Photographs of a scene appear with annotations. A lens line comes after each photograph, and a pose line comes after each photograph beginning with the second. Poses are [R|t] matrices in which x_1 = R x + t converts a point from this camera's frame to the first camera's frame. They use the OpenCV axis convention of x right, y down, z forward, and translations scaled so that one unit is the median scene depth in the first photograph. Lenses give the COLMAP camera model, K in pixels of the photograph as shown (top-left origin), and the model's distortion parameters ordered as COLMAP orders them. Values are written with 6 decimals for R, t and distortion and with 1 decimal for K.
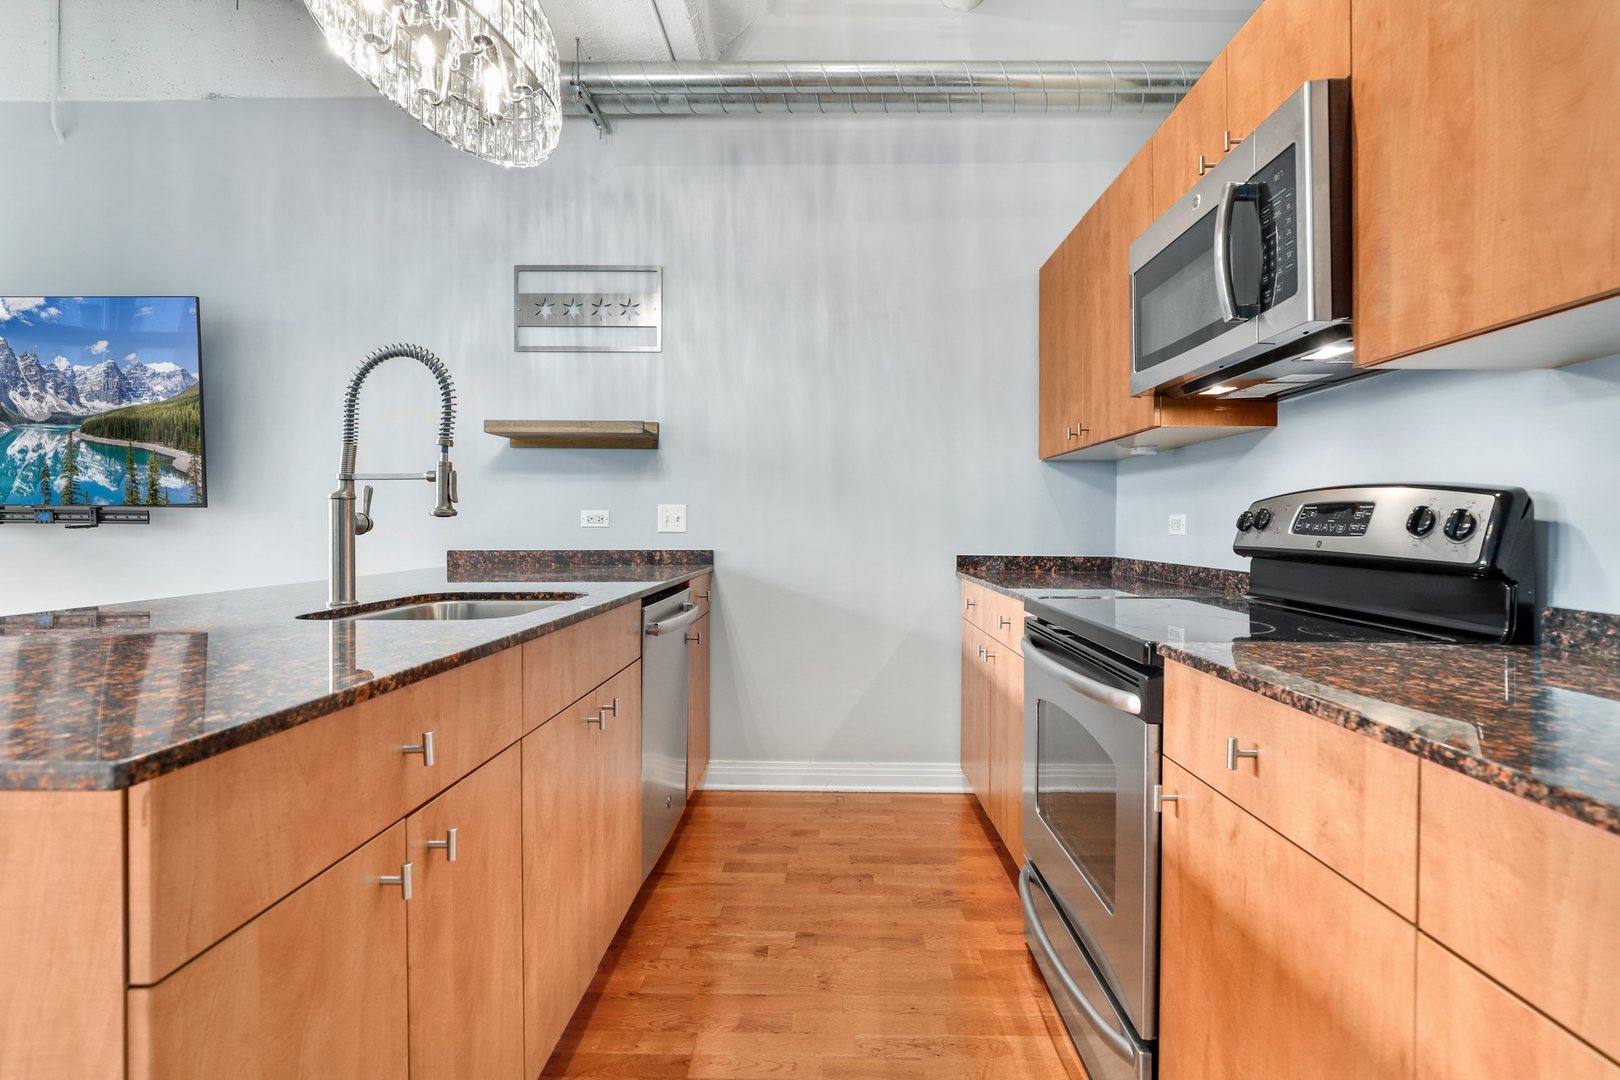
lens RADIAL K [[749.2, 0, 848.3], [0, 749.2, 509.4], [0, 0, 1]] dist [-0.000492, 0.001297]
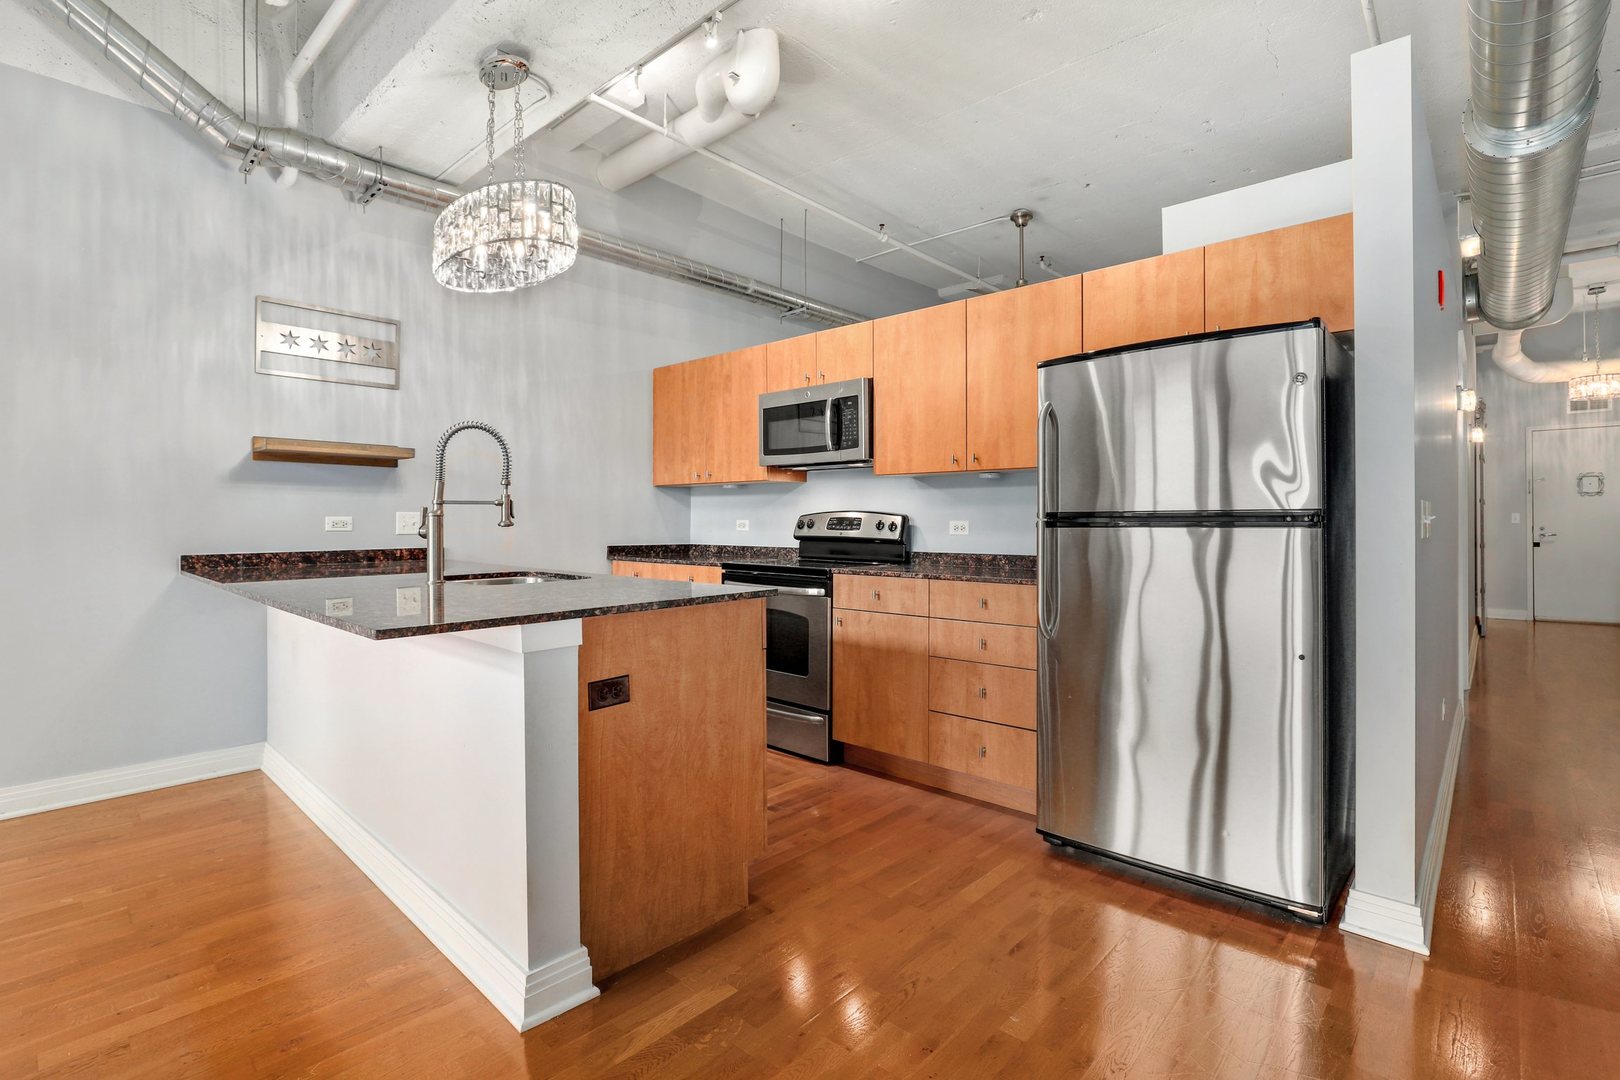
lens RADIAL K [[749.2, 0, 830.3], [0, 749.2, 513.1], [0, 0, 1]] dist [-0.000492, 0.001297]
pose [[0.669797, -0.000508, 0.742544, -0.699414], [-0.010313, 0.999897, 0.009987, -0.026652], [-0.742473, -0.014347, 0.669723, -0.372443]]
